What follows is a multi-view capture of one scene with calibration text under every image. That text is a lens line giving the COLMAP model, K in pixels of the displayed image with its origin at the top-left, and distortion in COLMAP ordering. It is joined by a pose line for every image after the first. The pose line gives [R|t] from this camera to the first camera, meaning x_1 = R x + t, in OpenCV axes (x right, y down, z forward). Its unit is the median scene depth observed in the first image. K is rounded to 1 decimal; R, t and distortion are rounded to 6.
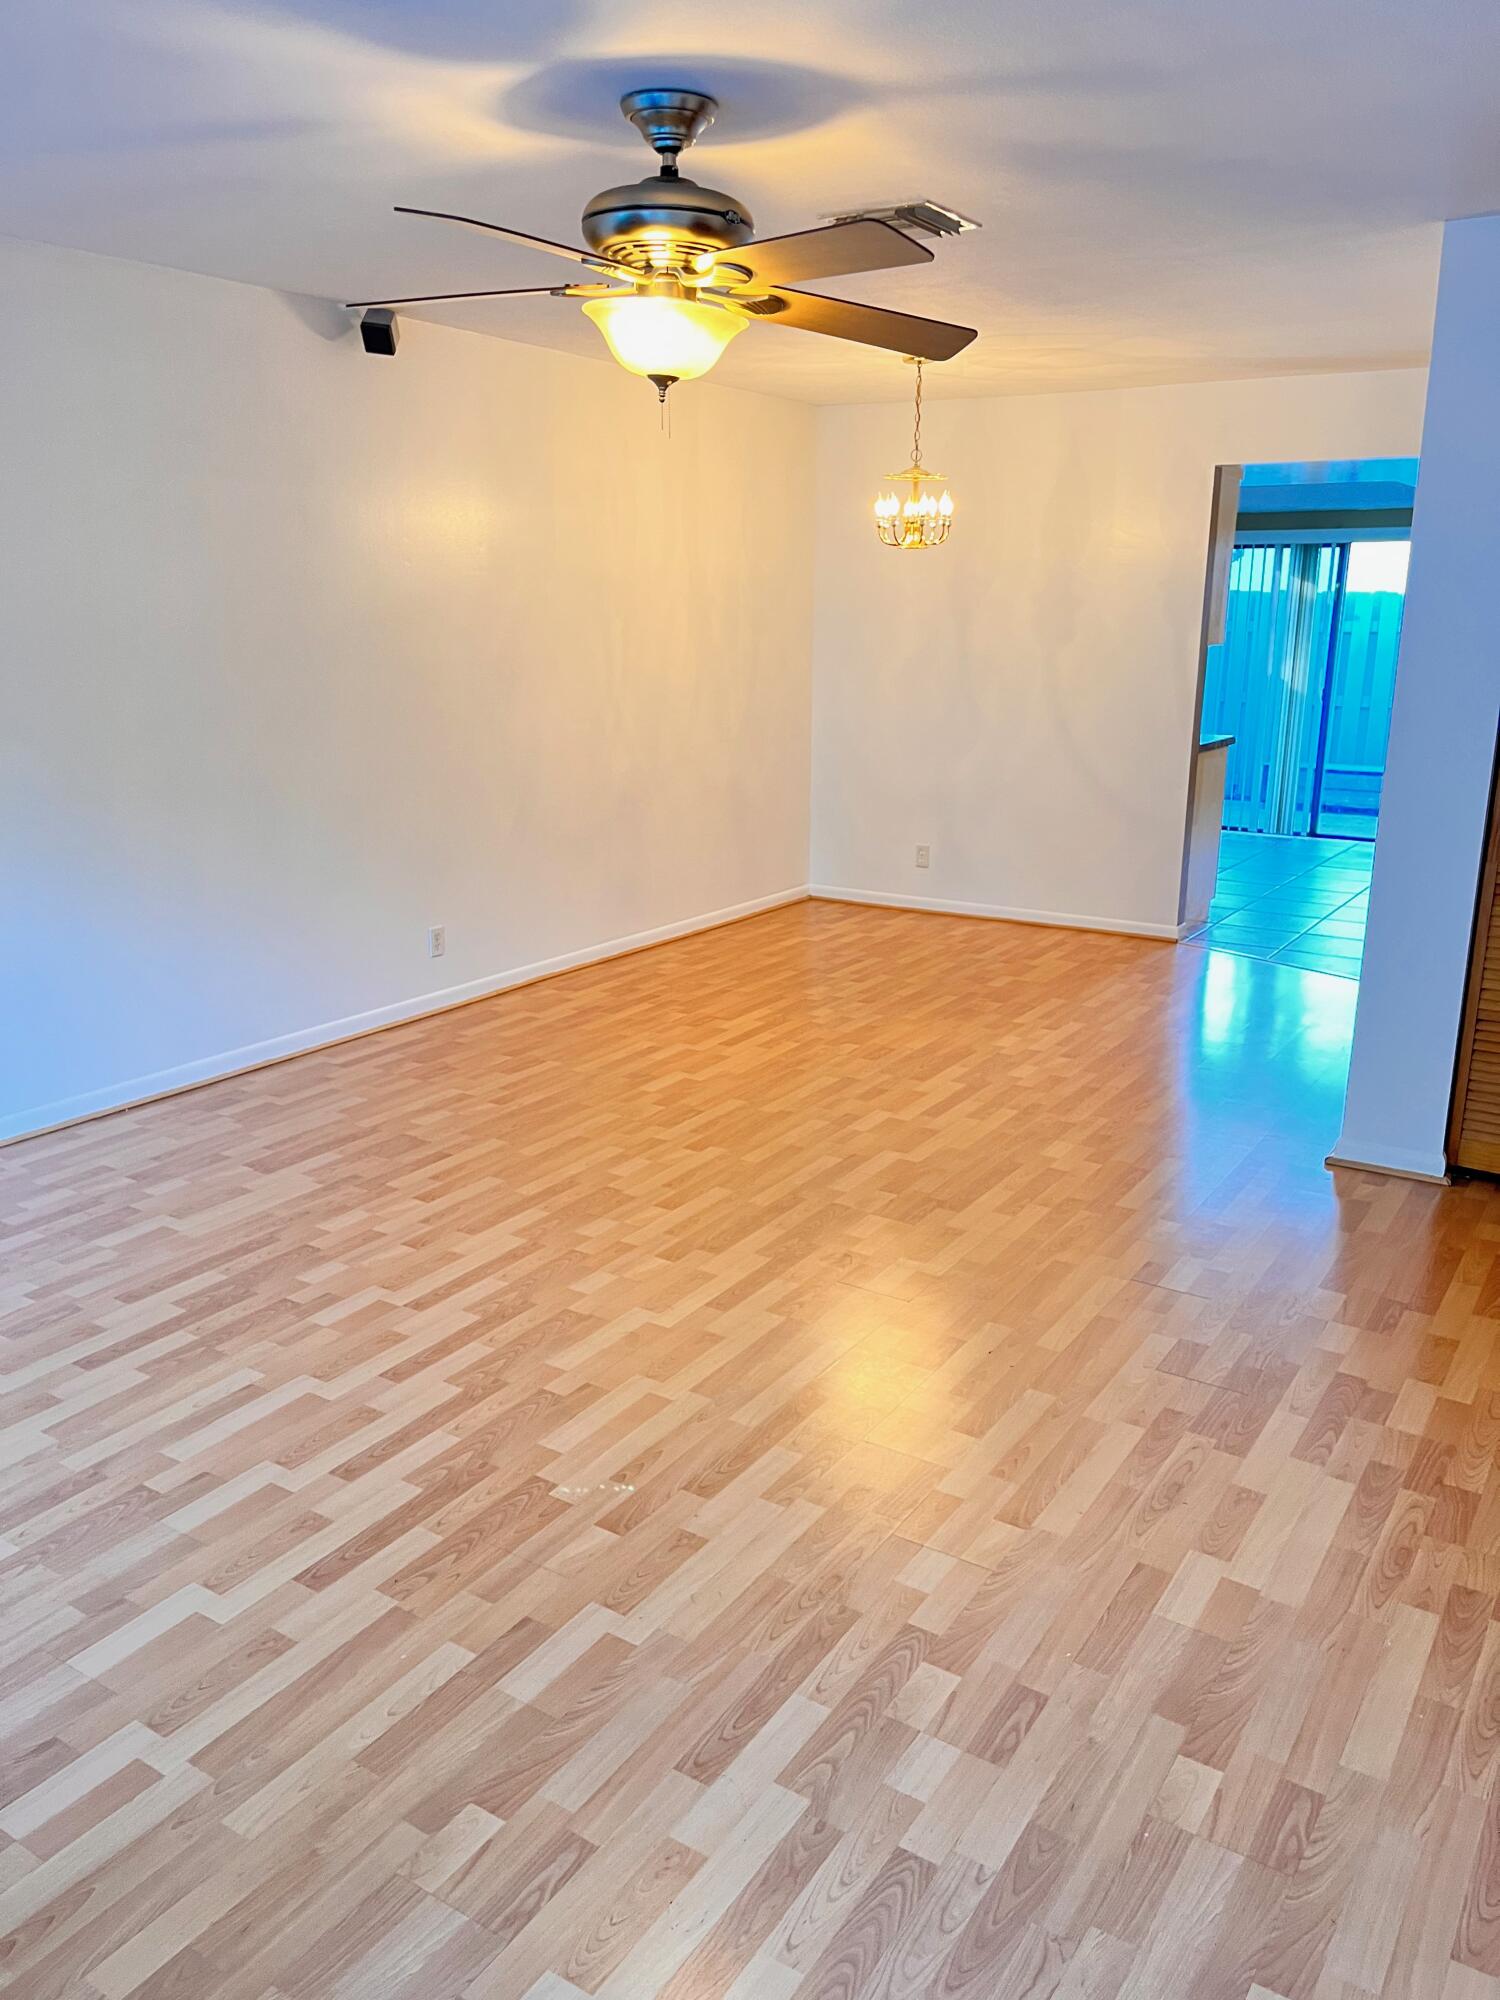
lens RADIAL K [[1502.6, 0, 735.0], [0, 1502.6, 994.4], [0, 0, 1]] dist [0.090662, -0.121720]
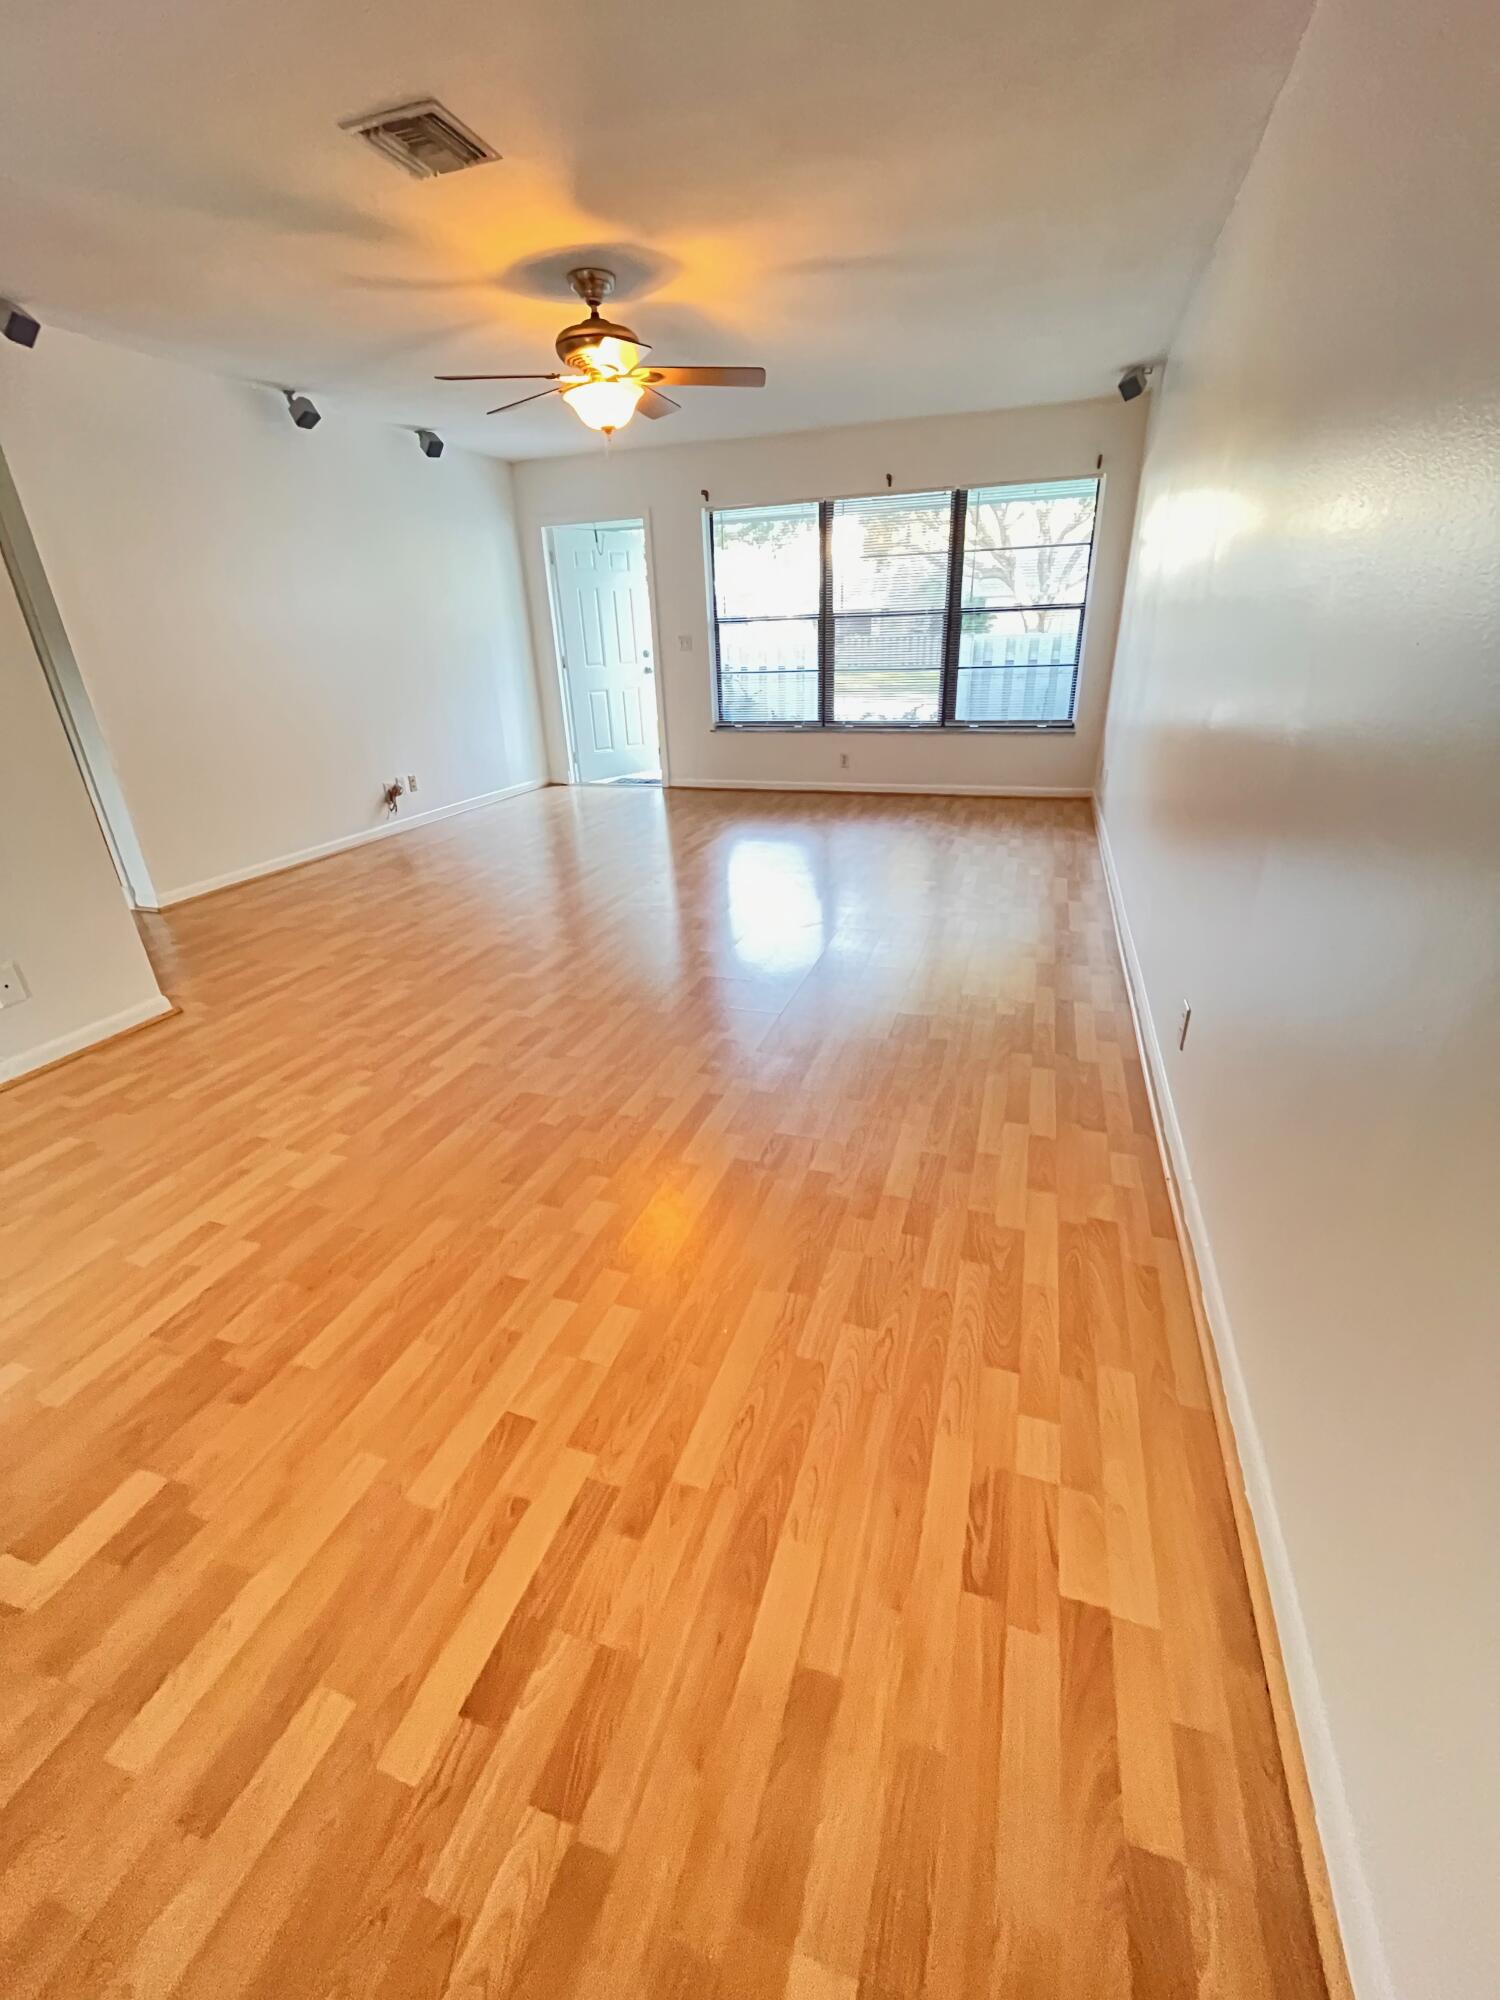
lens RADIAL K [[809.8, 0, 754.4], [0, 809.8, 1003.1], [0, 0, 1]] dist [-0.001183, -0.001339]
pose [[-0.964090, 0.130706, -0.231183, 0.066144], [-0.043227, 0.781663, 0.622201, -0.276293], [0.262033, 0.609852, -0.747944, 1.328060]]
